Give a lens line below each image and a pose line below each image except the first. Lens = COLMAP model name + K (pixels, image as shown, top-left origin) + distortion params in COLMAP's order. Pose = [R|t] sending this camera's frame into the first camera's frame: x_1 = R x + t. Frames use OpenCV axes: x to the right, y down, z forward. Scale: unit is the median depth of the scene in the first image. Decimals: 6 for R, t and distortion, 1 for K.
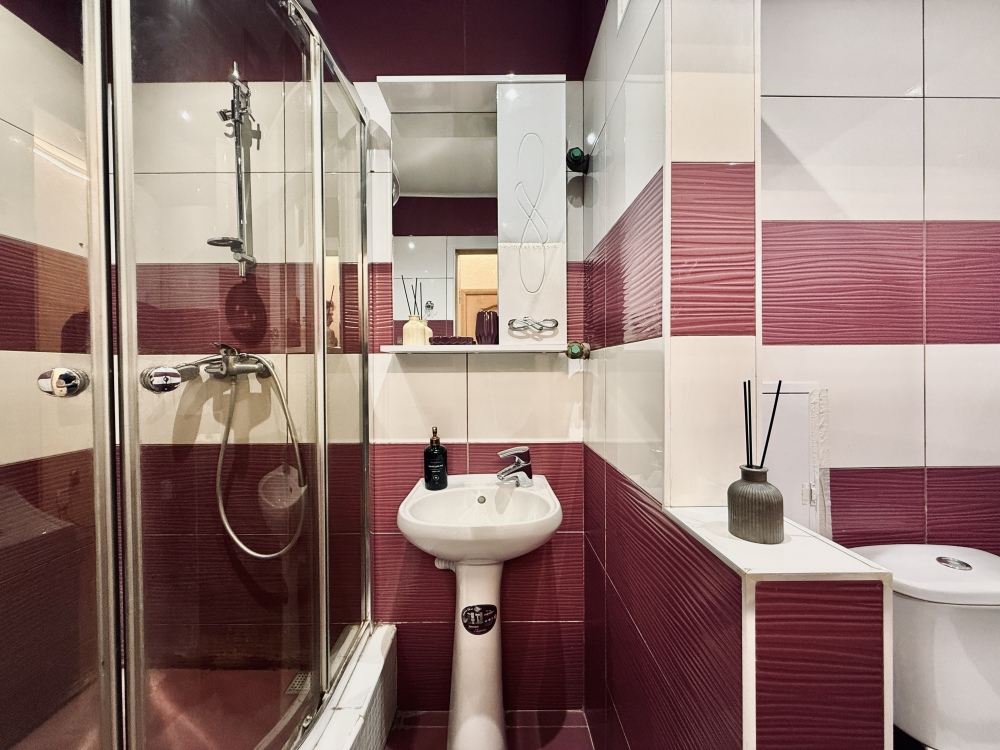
lens RADIAL K [[399.2, 0, 497.7], [0, 399.2, 373.6], [0, 0, 1]] dist [0.001859, -0.000134]
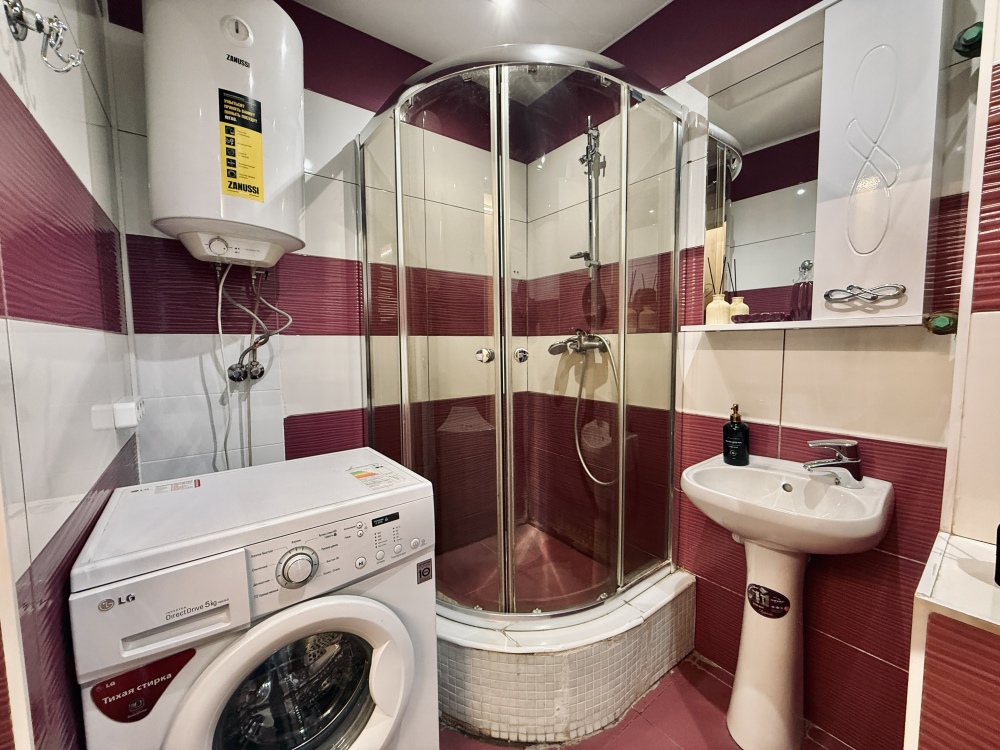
lens RADIAL K [[399.2, 0, 498.8], [0, 399.2, 372.1], [0, 0, 1]] dist [0.001859, -0.000134]
pose [[0.604697, 0.057476, -0.794379, 0.280889], [-0.000334, 0.997411, 0.071912, -0.020129], [0.796456, -0.043220, 0.603150, -0.088108]]
